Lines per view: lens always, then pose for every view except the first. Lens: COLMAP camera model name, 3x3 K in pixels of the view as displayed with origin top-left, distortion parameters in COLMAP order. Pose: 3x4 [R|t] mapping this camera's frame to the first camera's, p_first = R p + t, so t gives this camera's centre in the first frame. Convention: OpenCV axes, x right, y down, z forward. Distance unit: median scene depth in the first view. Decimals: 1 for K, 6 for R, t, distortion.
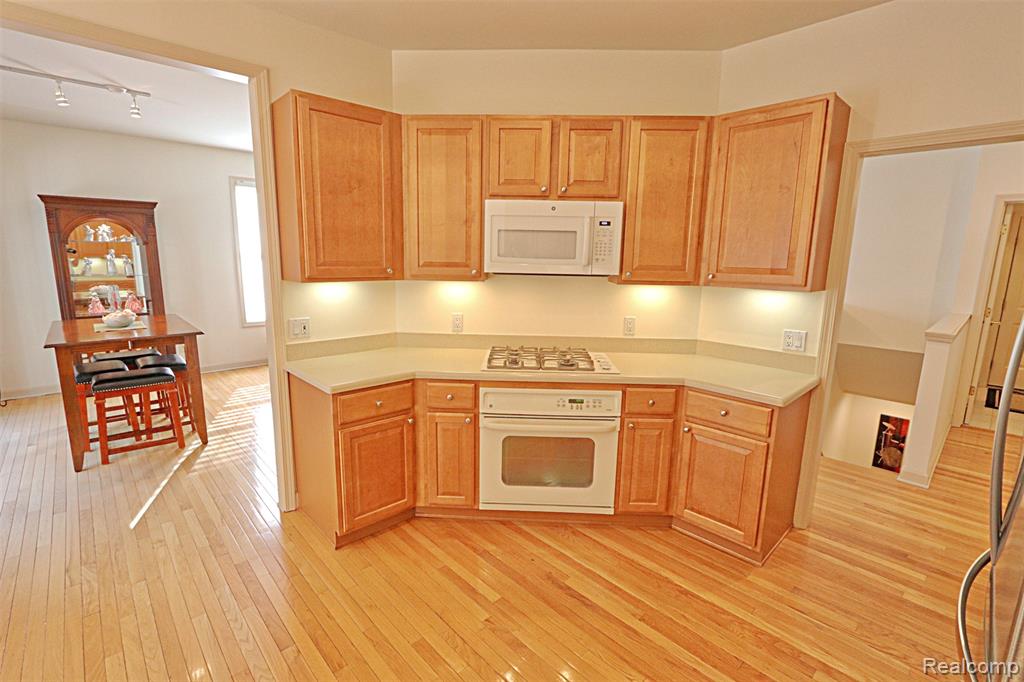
lens RADIAL K [[472.9, 0, 506.1], [0, 472.9, 338.2], [0, 0, 1]] dist [-0.014688, 0.000719]
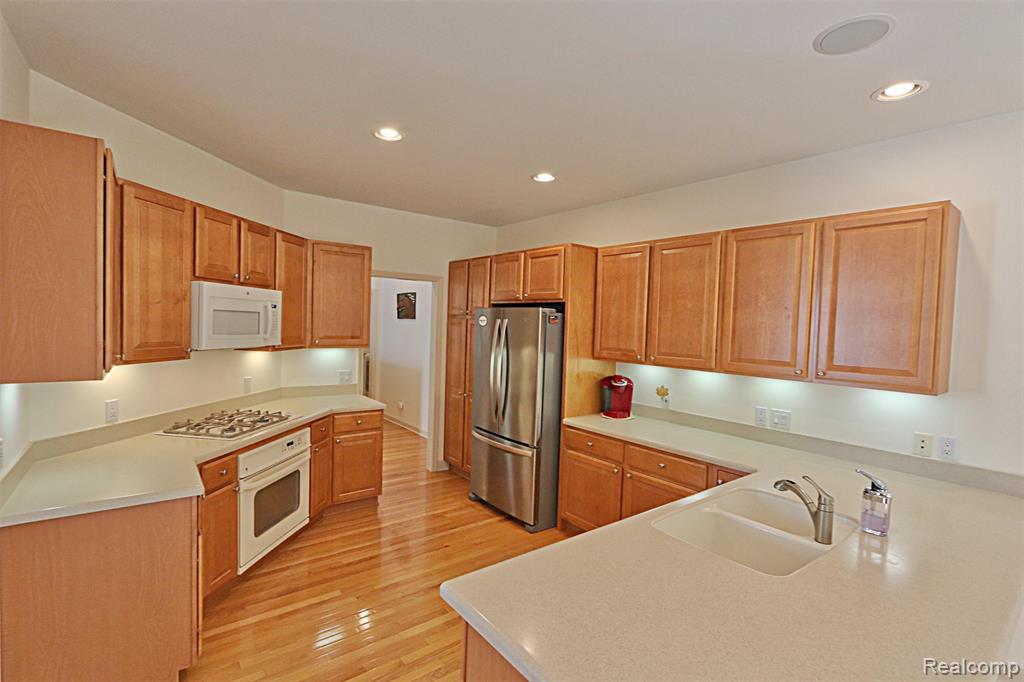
lens RADIAL K [[472.9, 0, 508.9], [0, 472.9, 338.5], [0, 0, 1]] dist [-0.014688, 0.000719]
pose [[0.081242, -0.045547, 0.995653, -1.048979], [0.148960, 0.988291, 0.033055, -0.101556], [-0.985500, 0.145627, 0.087075, 0.258874]]
